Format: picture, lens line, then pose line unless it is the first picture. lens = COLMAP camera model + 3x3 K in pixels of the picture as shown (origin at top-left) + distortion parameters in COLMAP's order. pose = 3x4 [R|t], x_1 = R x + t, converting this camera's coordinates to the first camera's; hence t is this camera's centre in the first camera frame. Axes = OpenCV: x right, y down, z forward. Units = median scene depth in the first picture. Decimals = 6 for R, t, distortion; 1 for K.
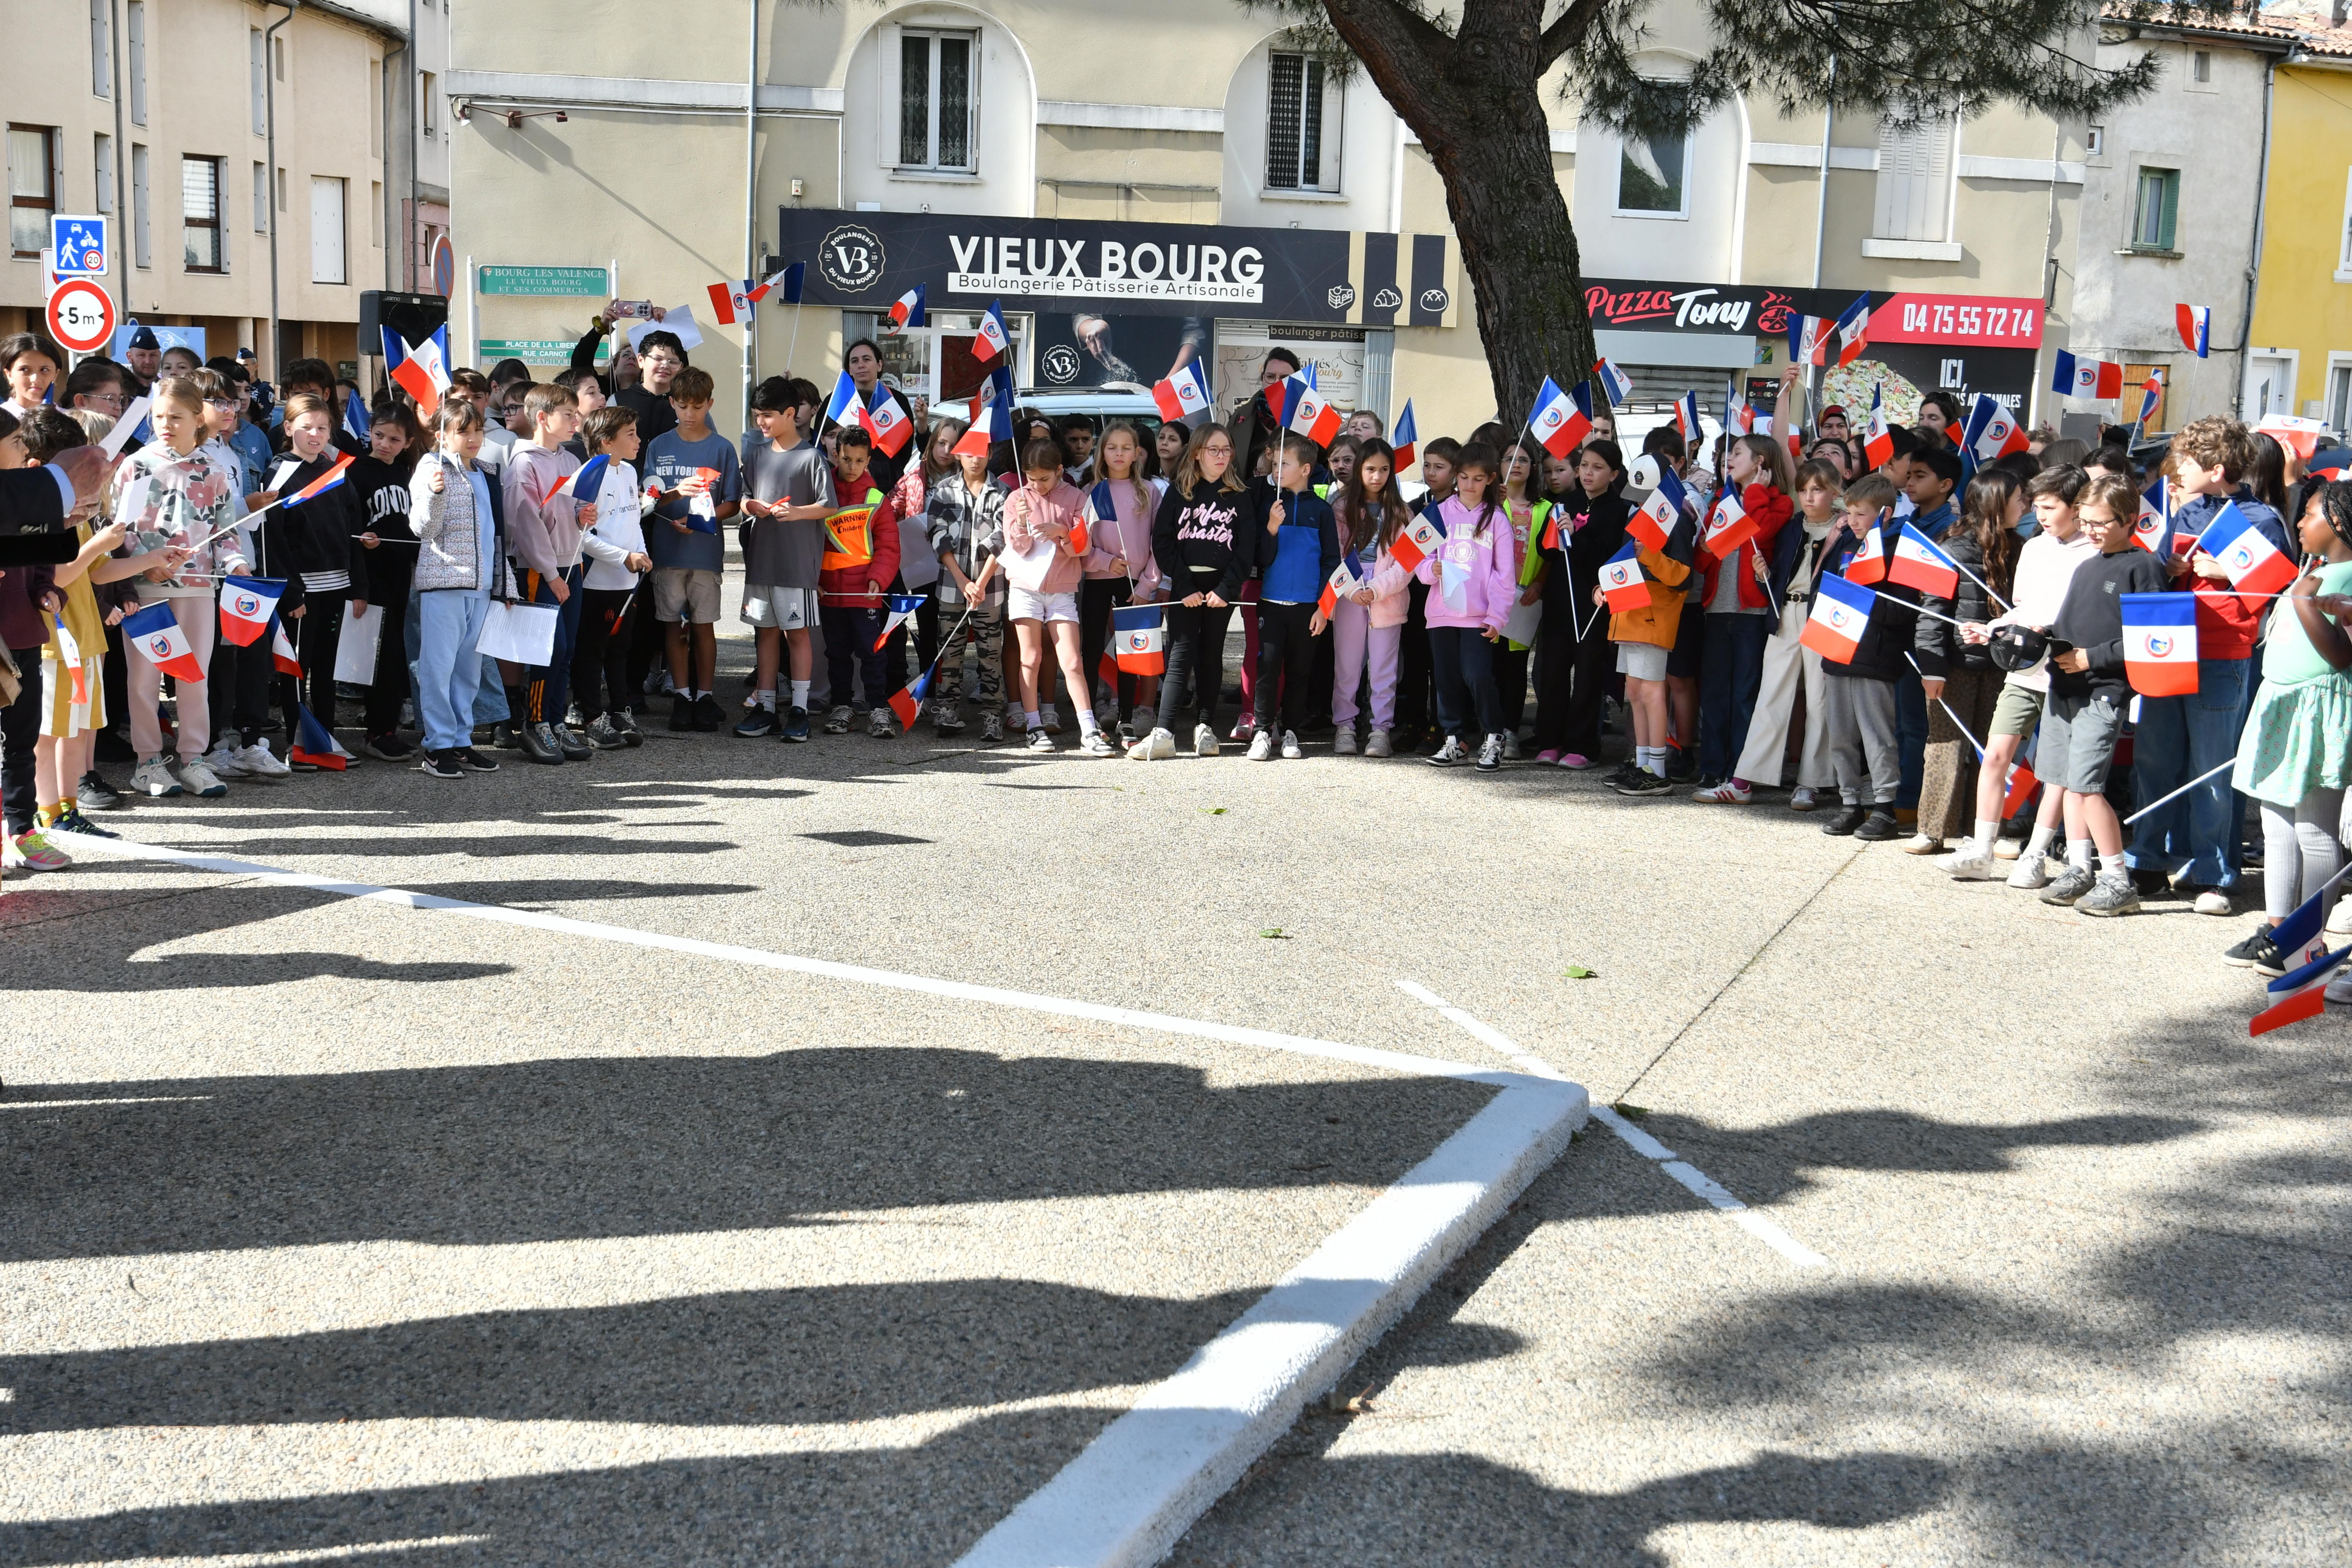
lens RADIAL K [[2566.2, 0, 1172.4], [0, 2566.2, 781.2], [0, 0, 1]] dist [0.007276, 0.000000]
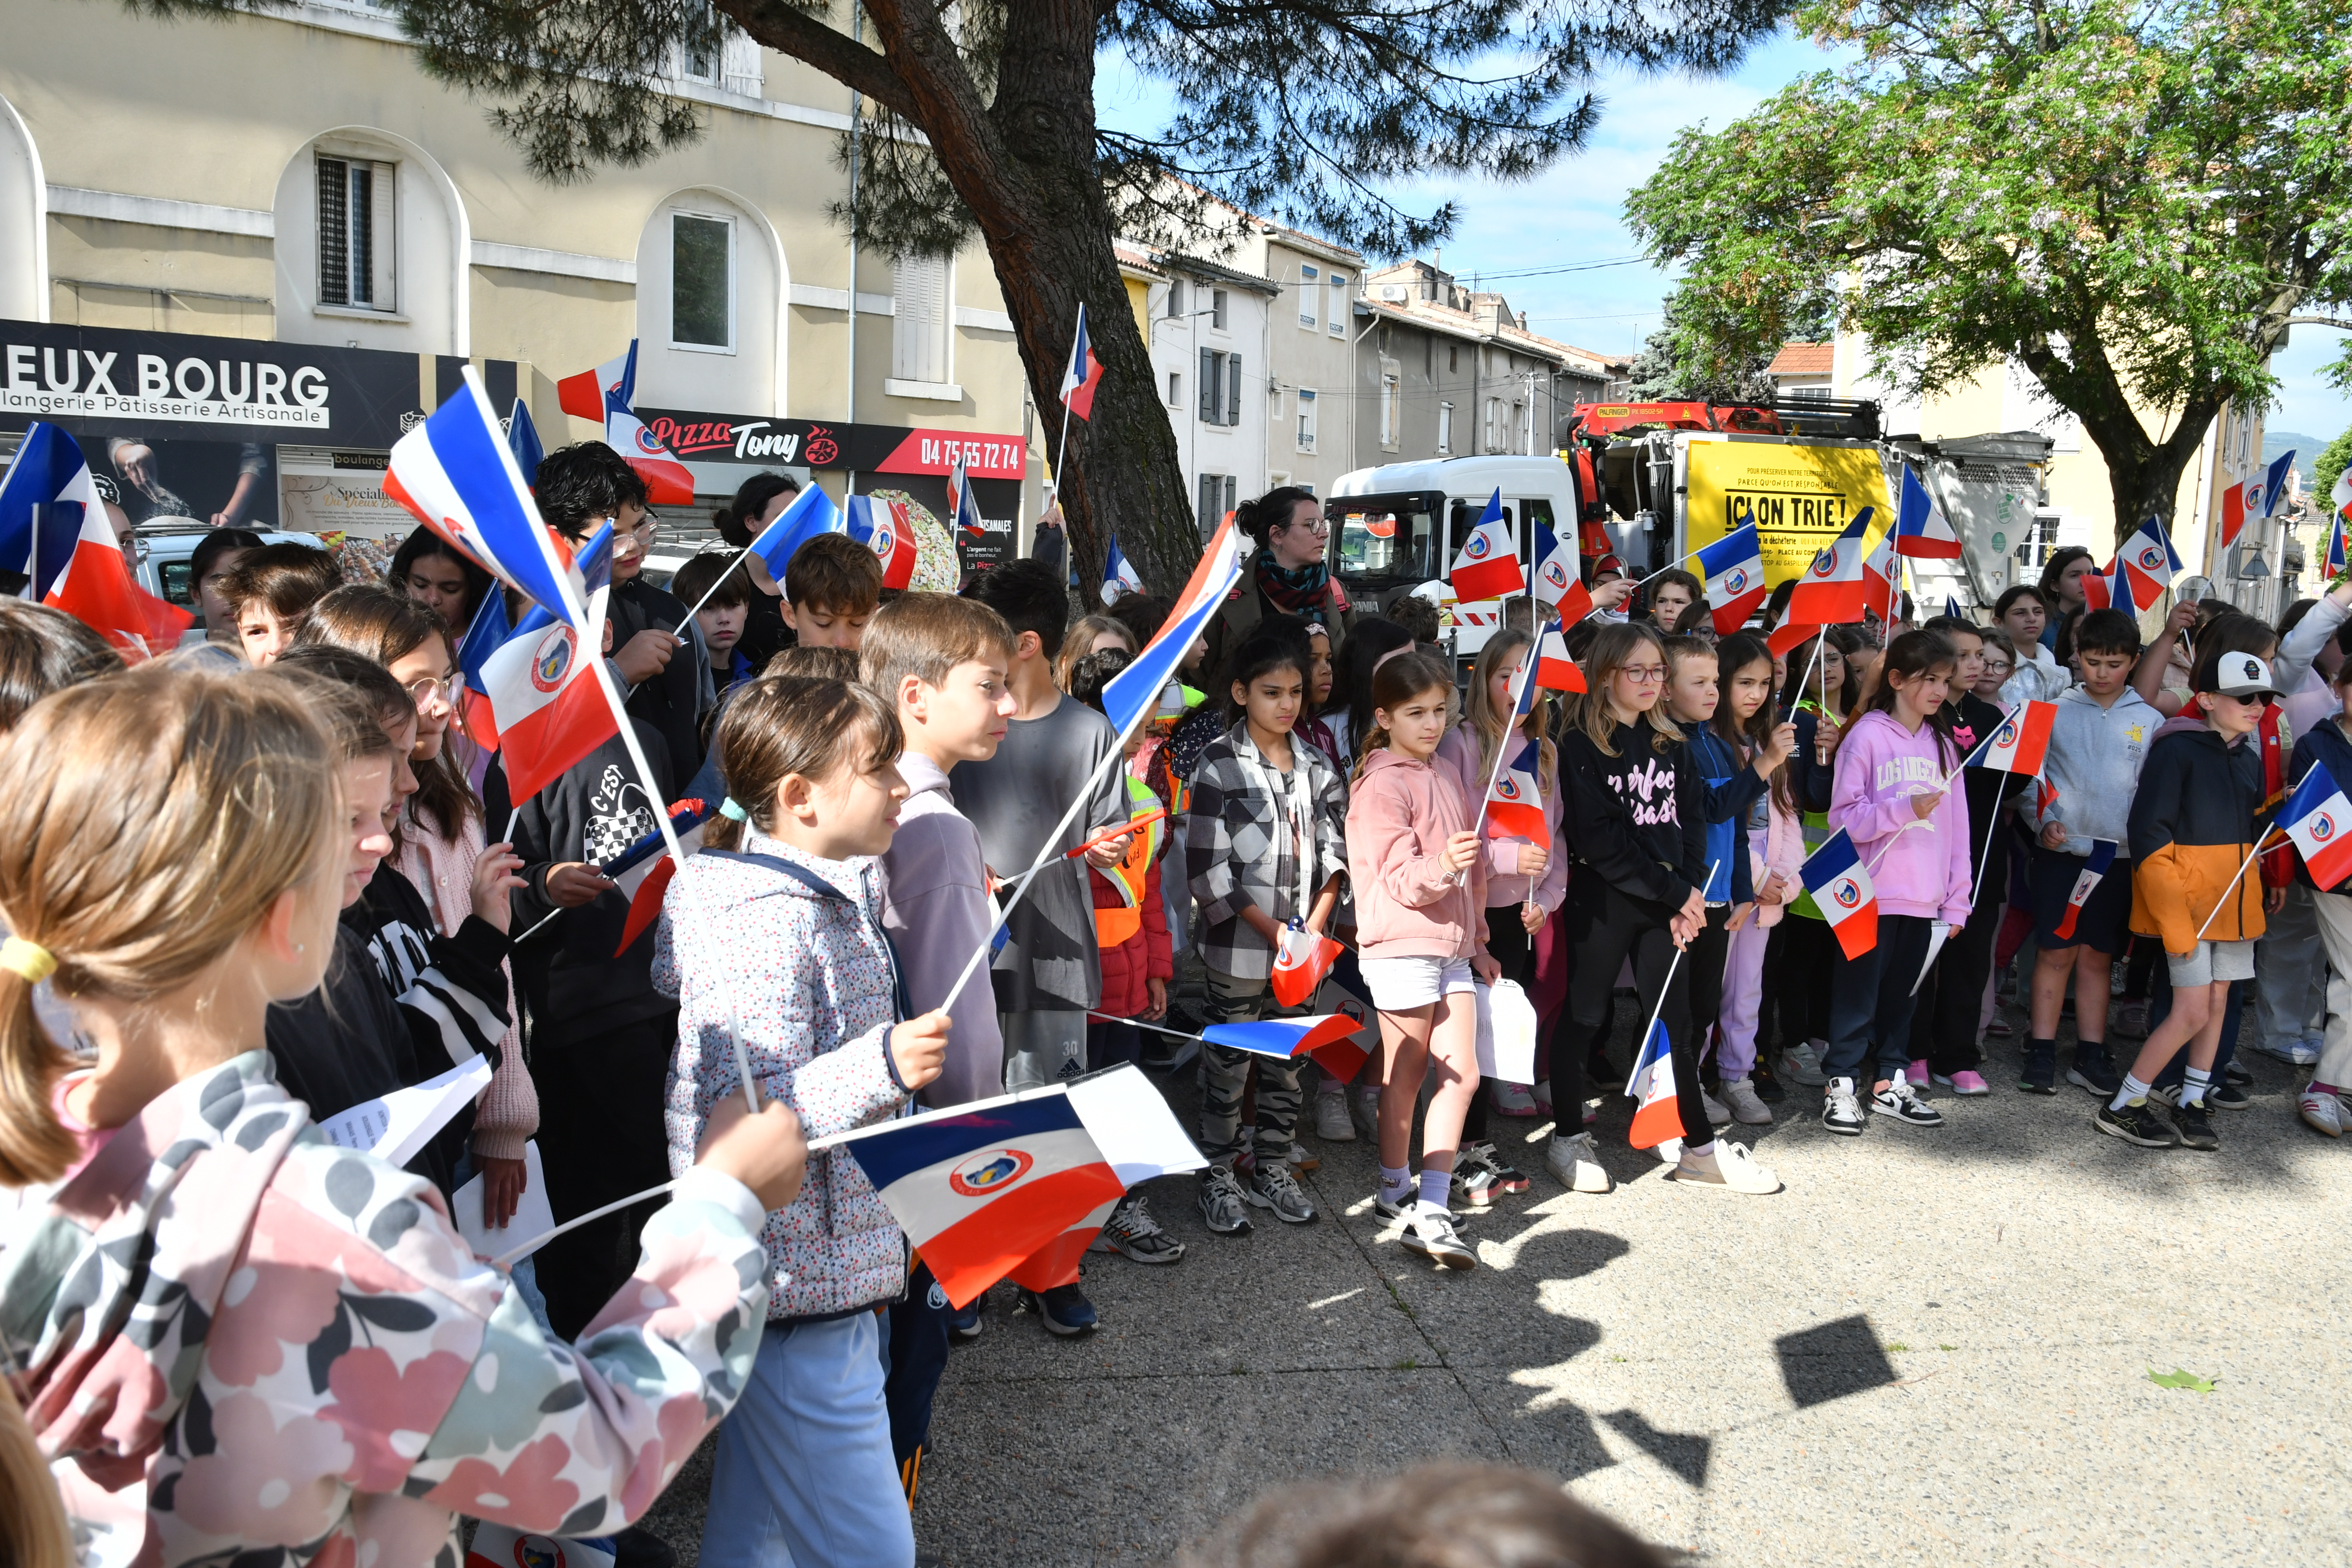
lens RADIAL K [[2017.7, 0, 1176.0], [0, 2017.7, 779.7], [0, 0, 1]] dist [-0.002384, 0.006083]
pose [[0.833974, -0.079225, 0.546087, -0.115773], [0.088631, 0.996023, 0.009146, -0.042059], [-0.544640, 0.040773, 0.837678, 0.241800]]
